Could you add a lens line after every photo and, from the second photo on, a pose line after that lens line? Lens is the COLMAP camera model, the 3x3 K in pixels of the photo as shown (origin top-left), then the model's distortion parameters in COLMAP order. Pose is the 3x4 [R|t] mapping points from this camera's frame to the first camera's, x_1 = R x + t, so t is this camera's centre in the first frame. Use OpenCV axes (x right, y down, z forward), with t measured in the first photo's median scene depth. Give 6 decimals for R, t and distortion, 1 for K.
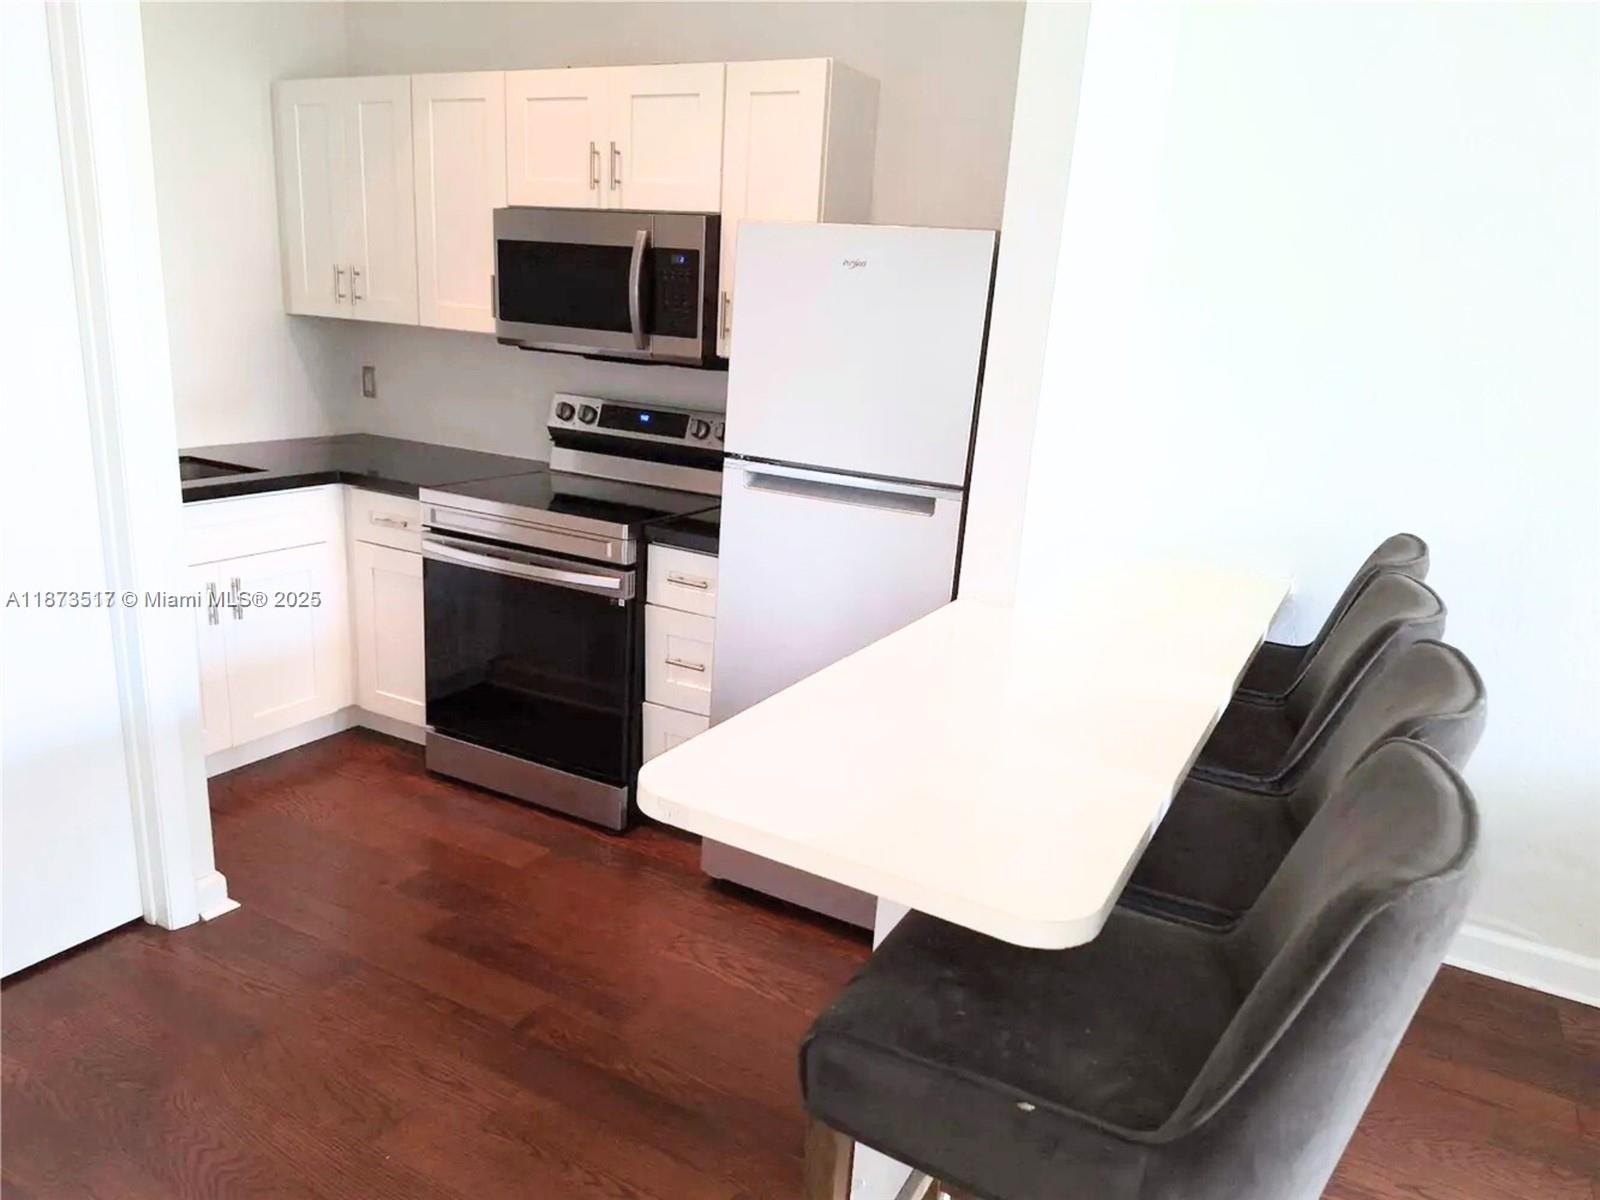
lens RADIAL K [[1112.5, 0, 800.0], [0, 1112.5, 600.0], [0, 0, 1]] dist [0.143070, -0.245494]
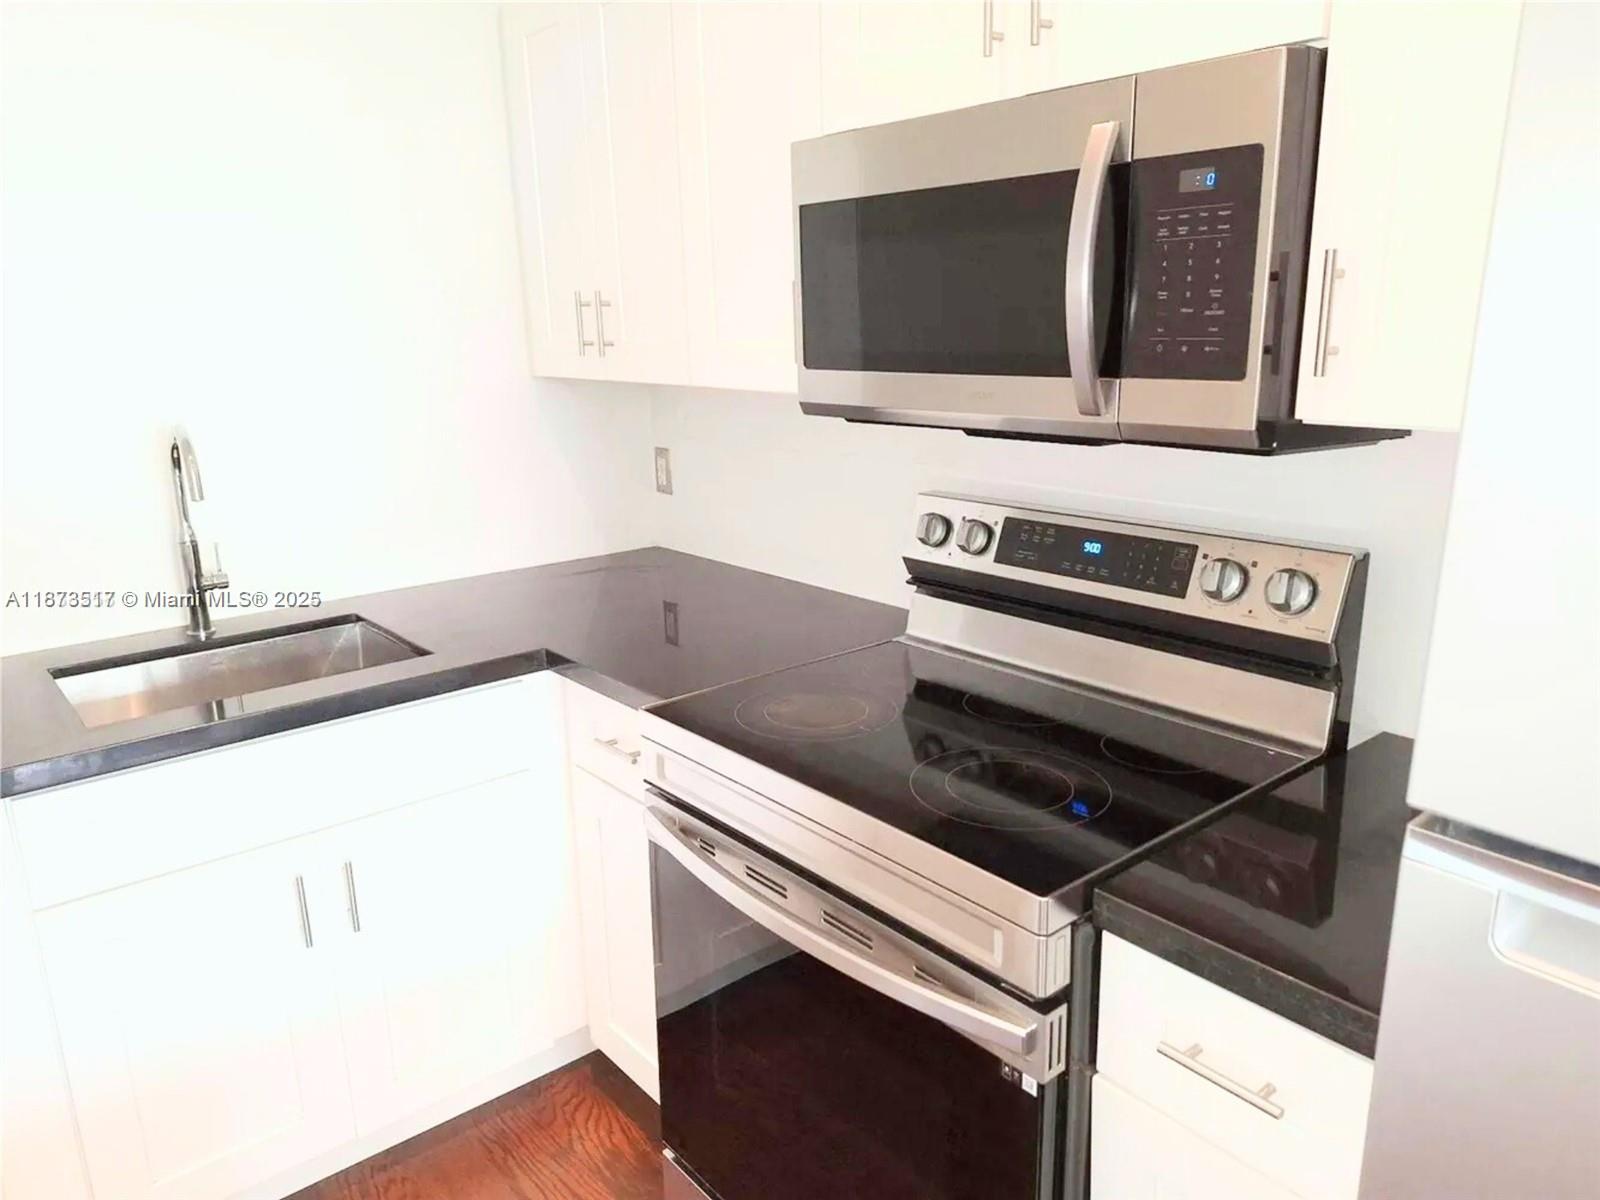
lens RADIAL K [[1112.5, 0, 800.0], [0, 1112.5, 600.0], [0, 0, 1]] dist [0.143070, -0.245494]
pose [[0.928071, 0.012677, -0.372188, -0.079526], [-0.020240, 0.999660, -0.016421, -0.134839], [0.371853, 0.022773, 0.928012, 0.533584]]
